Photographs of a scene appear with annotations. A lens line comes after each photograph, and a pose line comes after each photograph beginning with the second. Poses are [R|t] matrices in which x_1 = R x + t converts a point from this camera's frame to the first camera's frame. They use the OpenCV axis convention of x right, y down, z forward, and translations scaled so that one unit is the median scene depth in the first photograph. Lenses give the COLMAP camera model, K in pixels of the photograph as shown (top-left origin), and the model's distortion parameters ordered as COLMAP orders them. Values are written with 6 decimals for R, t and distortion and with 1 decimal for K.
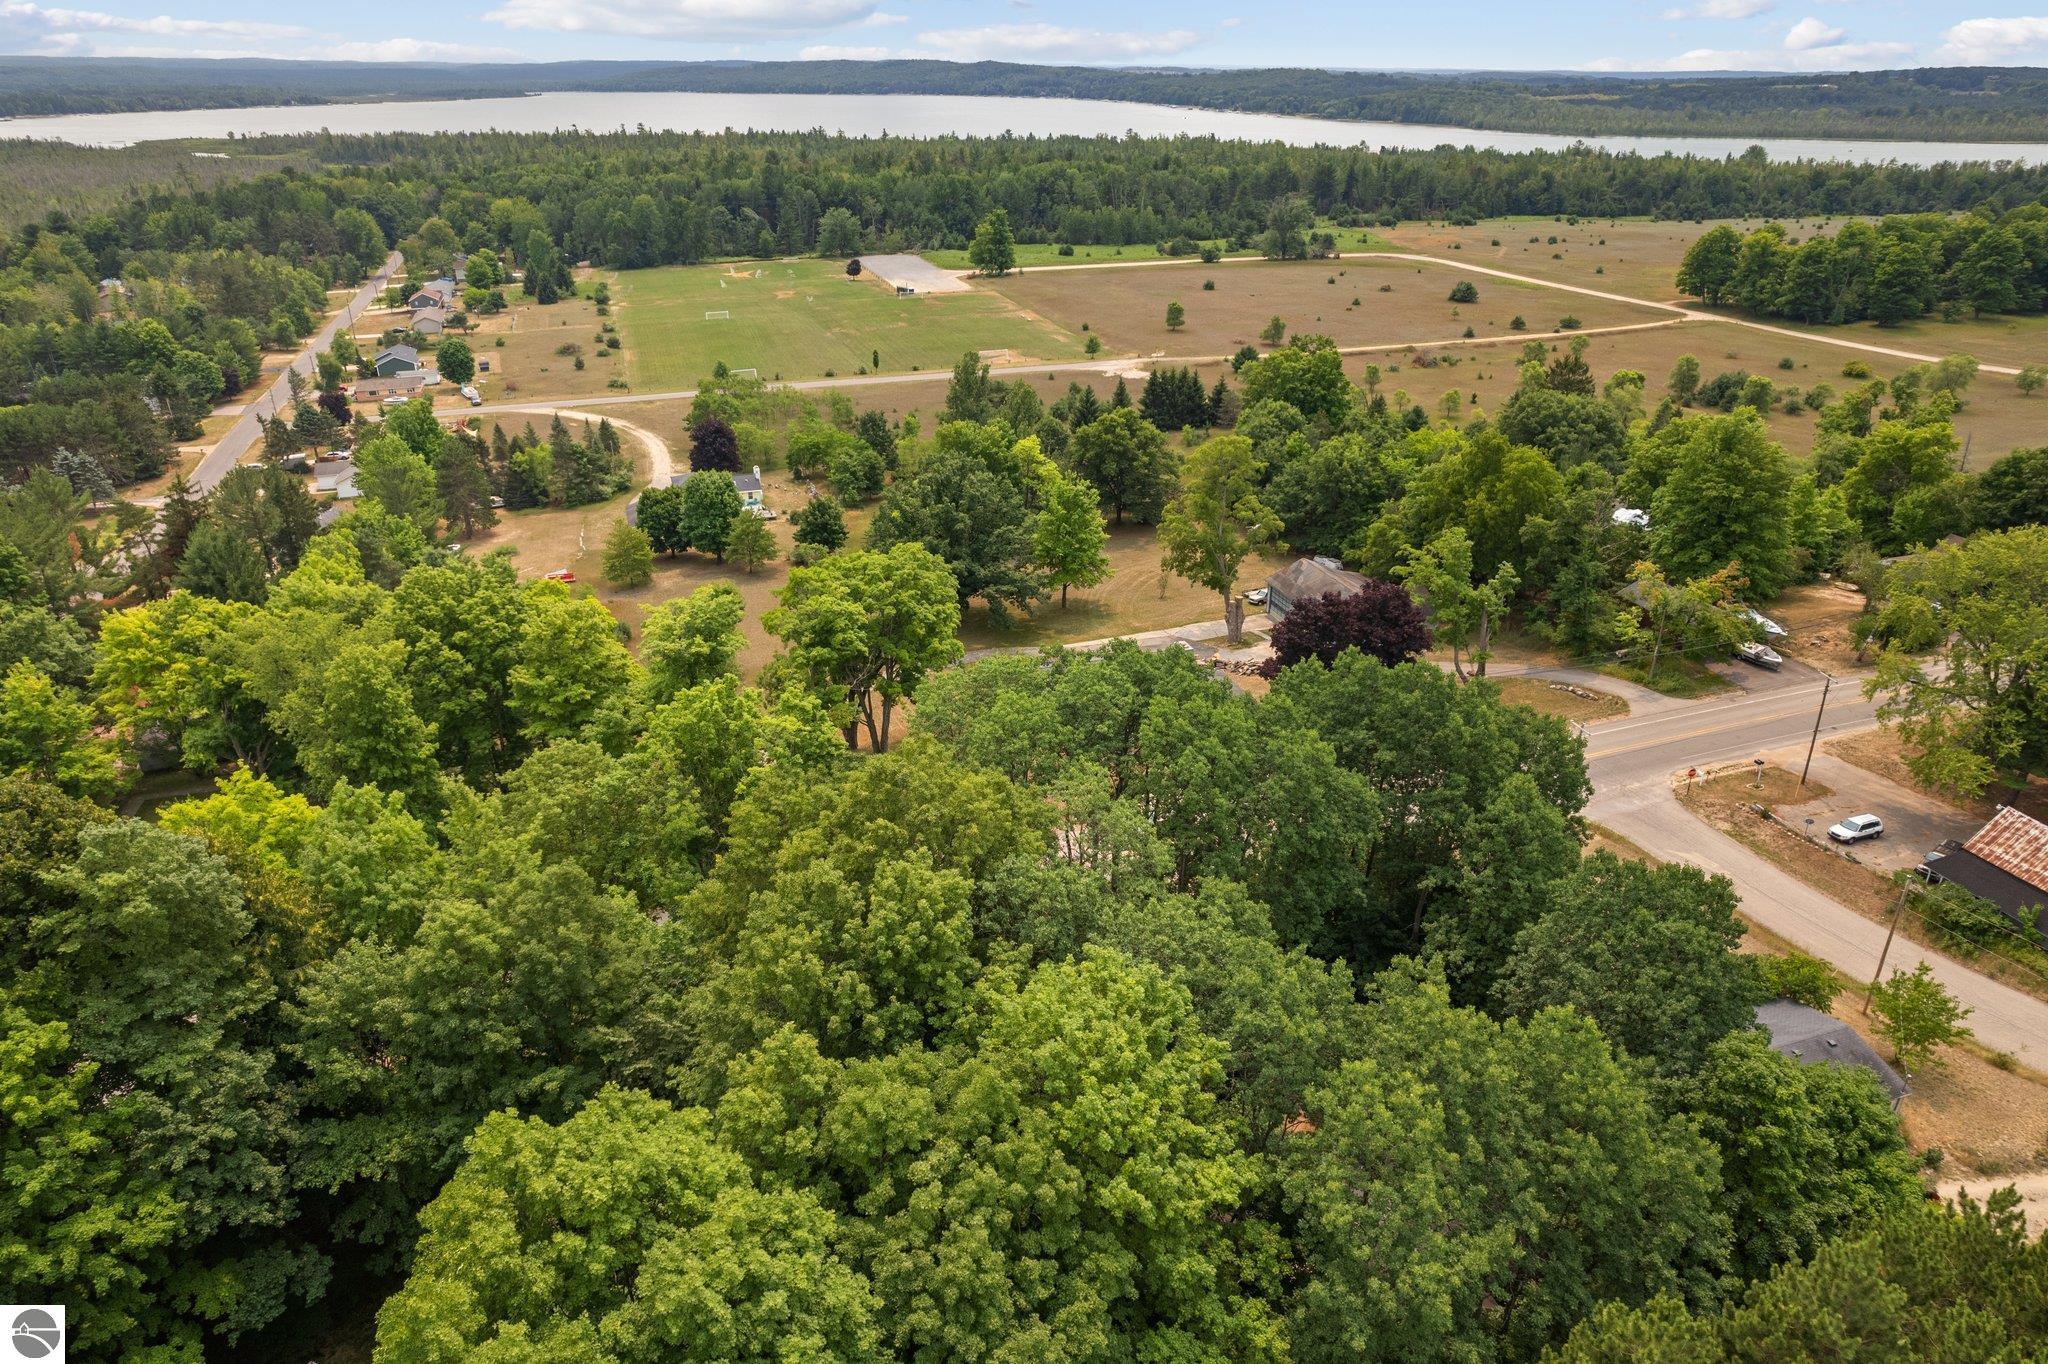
lens RADIAL K [[1308.3, 0, 1024.0], [0, 1308.3, 682.0], [0, 0, 1]] dist [-0.078096, 0.069008]
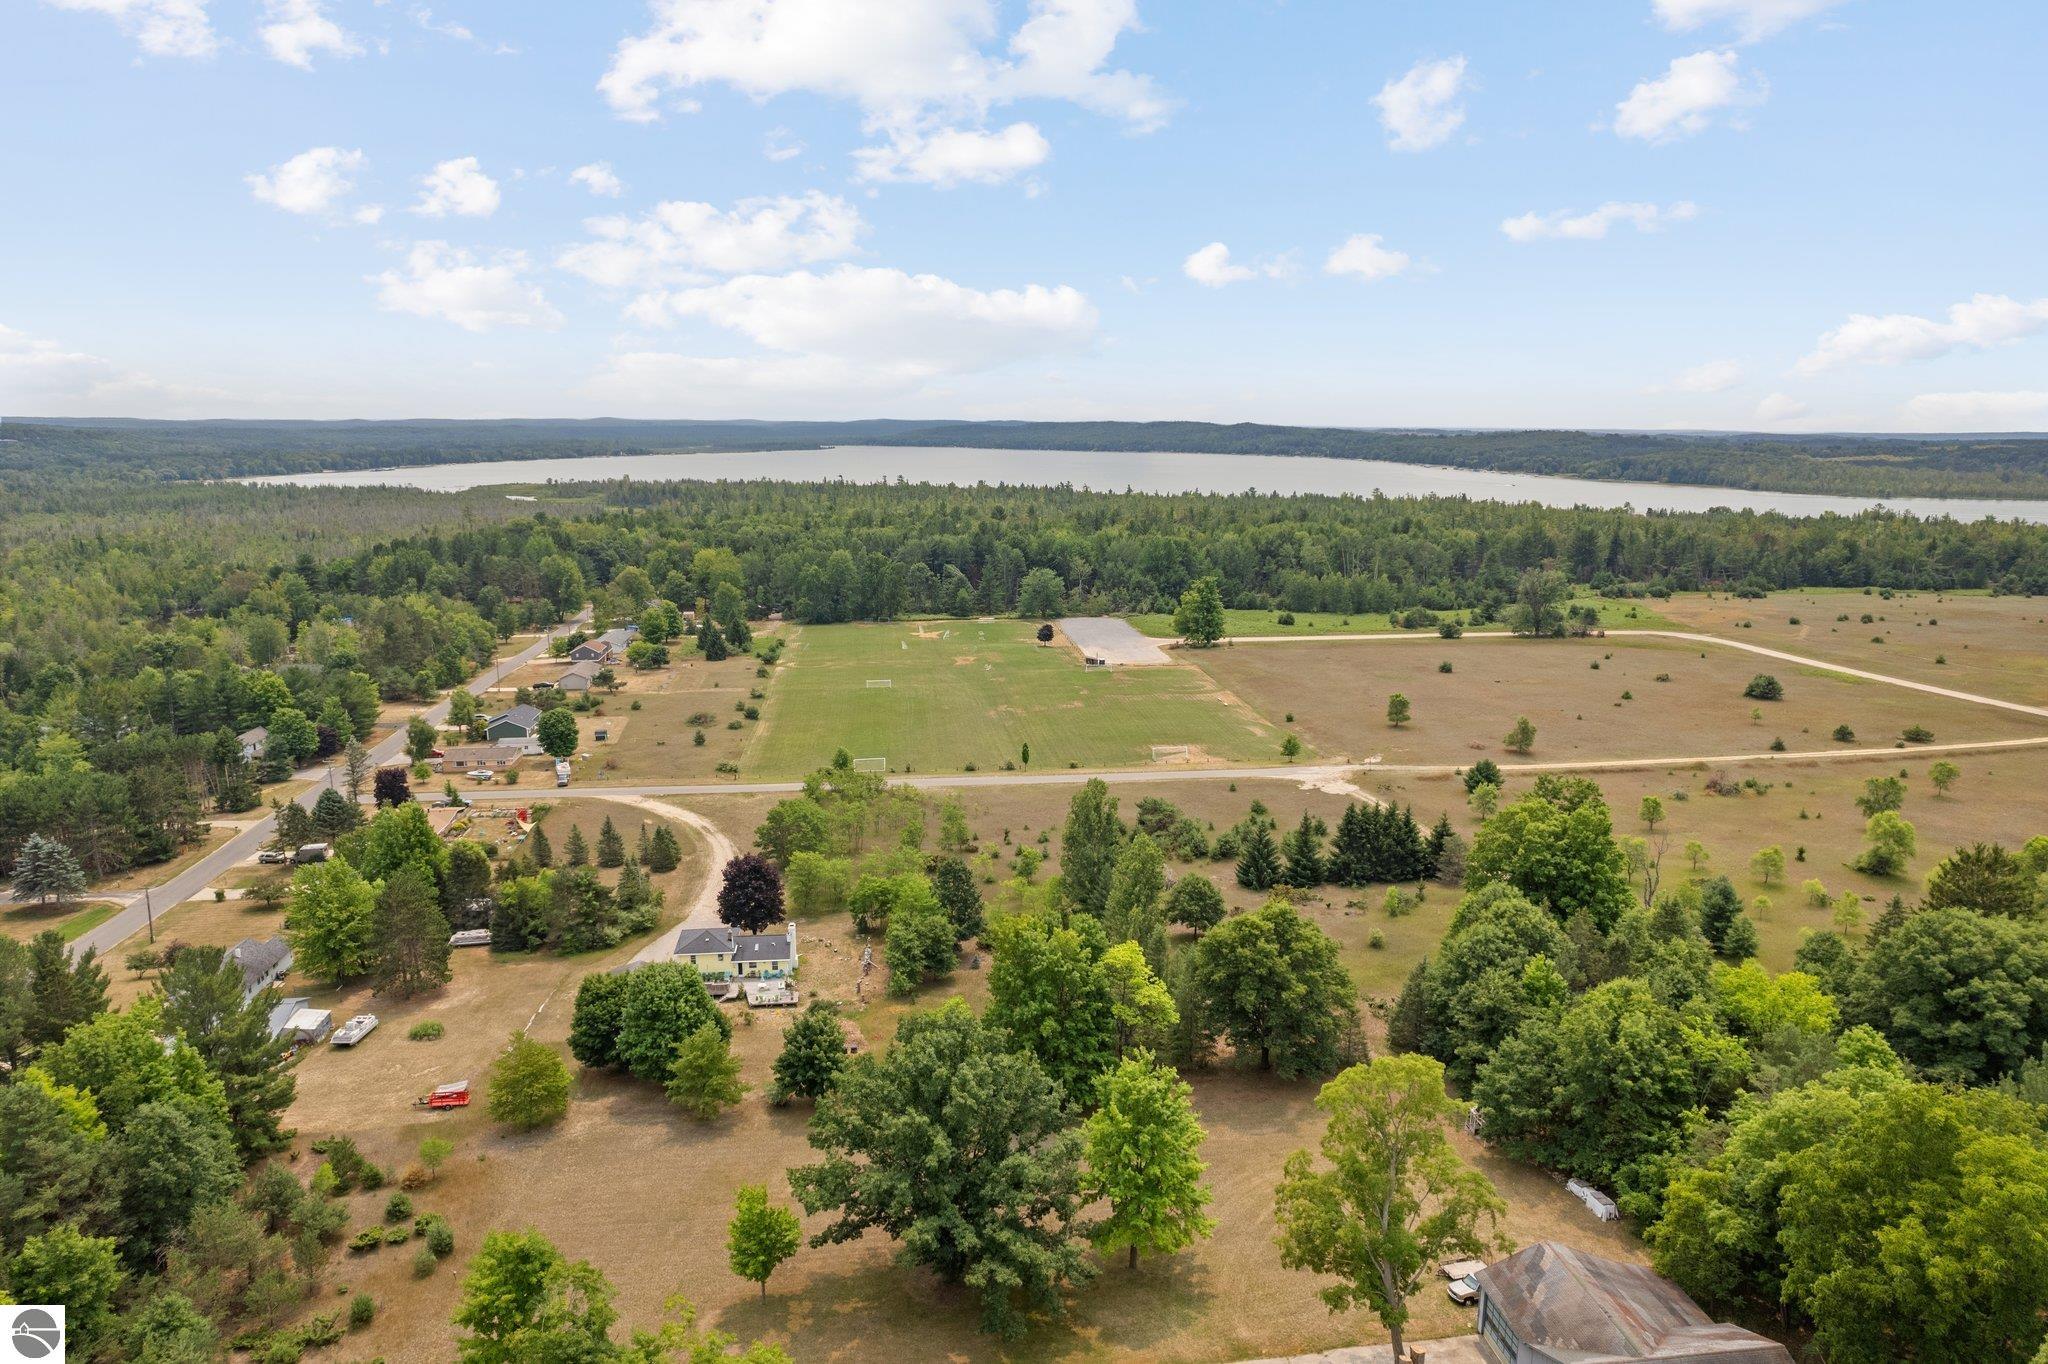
lens RADIAL K [[1308.3, 0, 1024.0], [0, 1308.3, 682.0], [0, 0, 1]] dist [-0.078096, 0.069008]
pose [[0.981049, 0.038102, -0.189976, 0.030240], [-0.084321, 0.966717, -0.241553, -0.060867], [0.174449, 0.252994, 0.951610, 0.125575]]
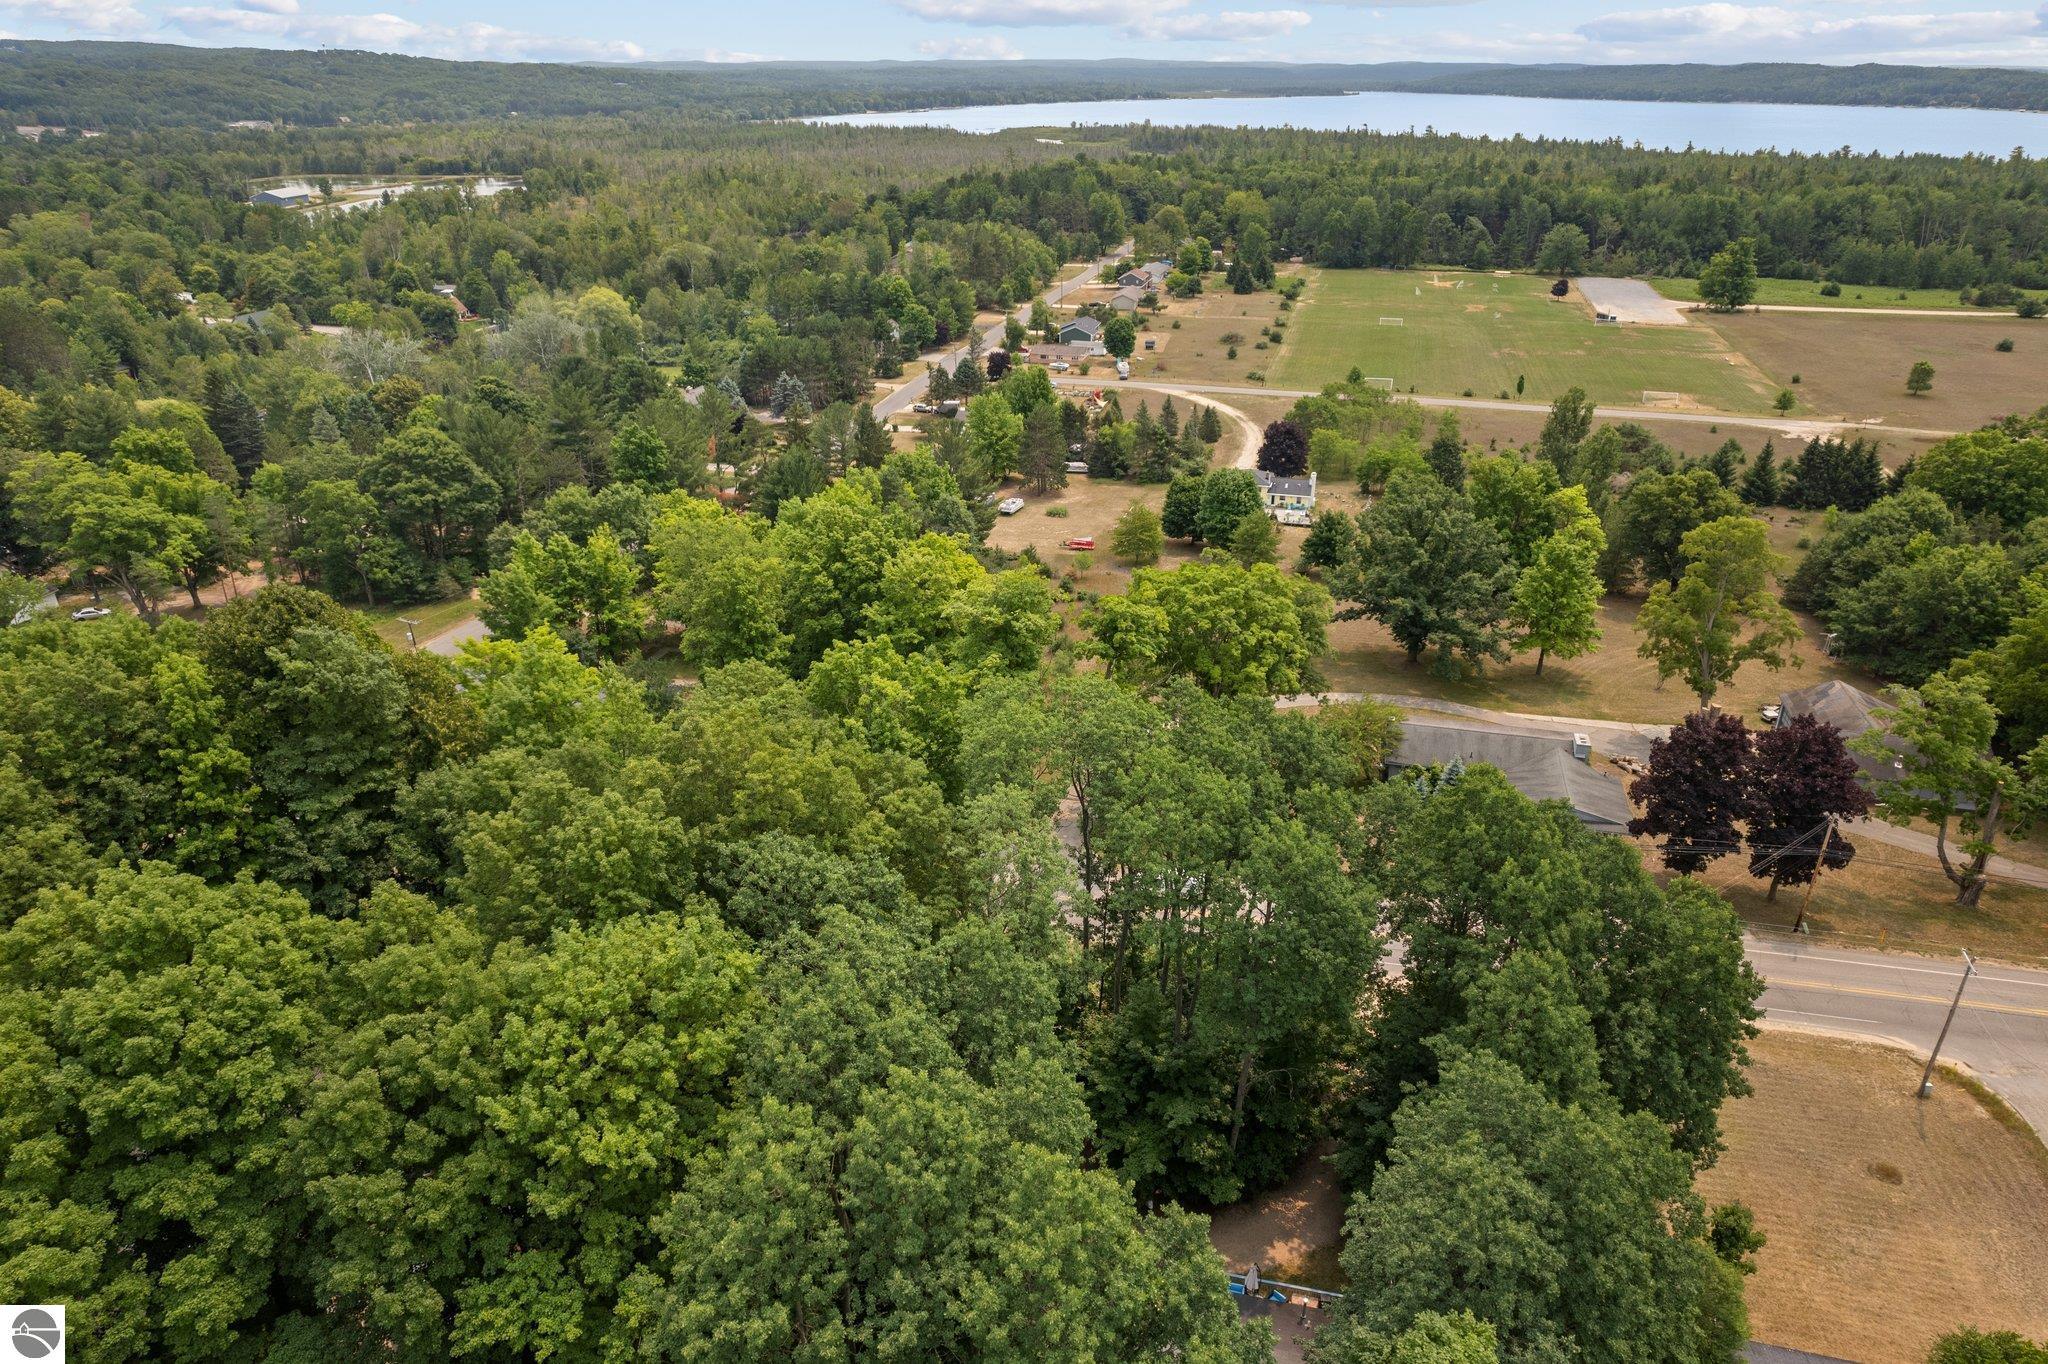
lens RADIAL K [[1308.3, 0, 1024.0], [0, 1308.3, 682.0], [0, 0, 1]] dist [-0.078096, 0.069008]
pose [[0.842737, 0.227170, -0.488046, 0.060643], [-0.227605, 0.971941, 0.059388, -0.008644], [0.487843, 0.061034, 0.870795, 0.015468]]
